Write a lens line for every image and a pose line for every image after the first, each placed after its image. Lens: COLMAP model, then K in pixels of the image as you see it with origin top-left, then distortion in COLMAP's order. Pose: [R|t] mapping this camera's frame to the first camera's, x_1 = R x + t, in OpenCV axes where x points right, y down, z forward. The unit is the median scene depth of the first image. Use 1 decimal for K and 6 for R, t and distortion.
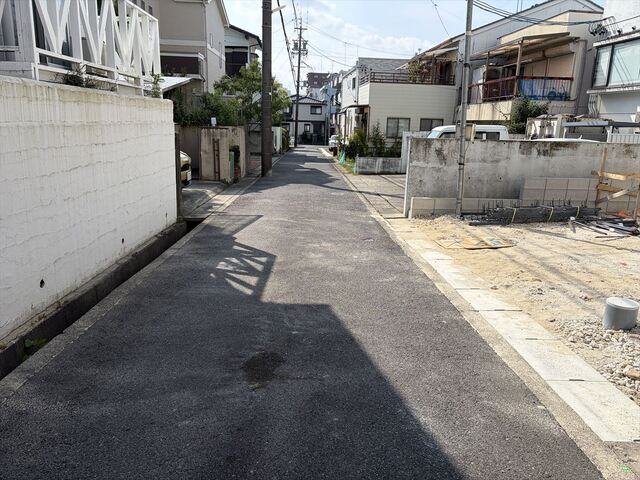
lens RADIAL K [[482.8, 0, 326.9], [0, 482.8, 239.1], [0, 0, 1]] dist [0.050640, -0.052146]
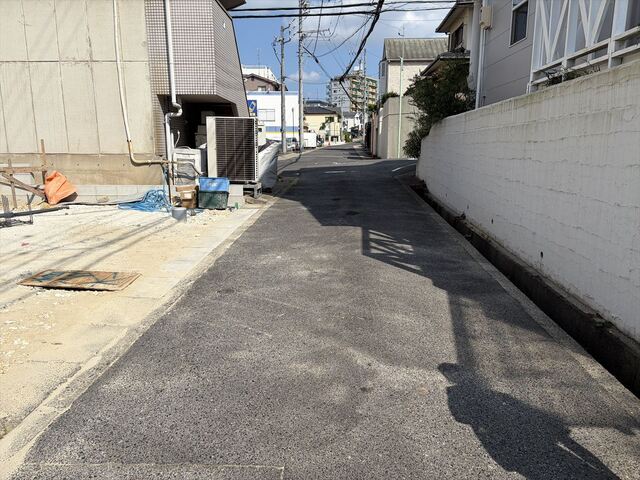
lens RADIAL K [[482.8, 0, 326.9], [0, 482.8, 239.1], [0, 0, 1]] dist [0.050640, -0.052146]
pose [[-0.996240, -0.044585, 0.074283, -0.063305], [-0.009859, 0.910188, 0.414077, -0.241383], [-0.086073, 0.411788, -0.907206, 1.155307]]
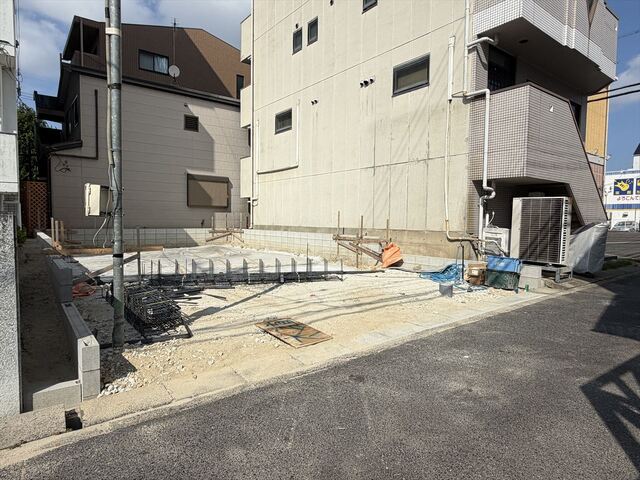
lens RADIAL K [[391.8, 0, 322.2], [0, 391.8, 240.7], [0, 0, 1]] dist [0.002849, 0.001245]
pose [[-0.546103, -0.080549, 0.833836, -0.213218], [0.170073, 0.963977, 0.204506, -0.204342], [-0.820272, 0.253494, -0.512732, 0.938794]]
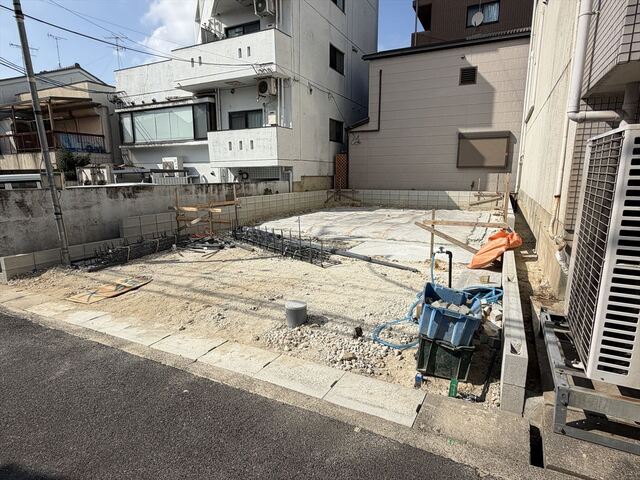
lens RADIAL K [[353.8, 0, 320.6], [0, 353.8, 243.0], [0, 0, 1]] dist [-0.001065, 0.000921]
pose [[0.515794, -0.193461, 0.834583, -0.050455], [0.219393, 0.971513, 0.089612, -0.041293], [-0.828145, 0.136880, 0.543544, 0.167018]]
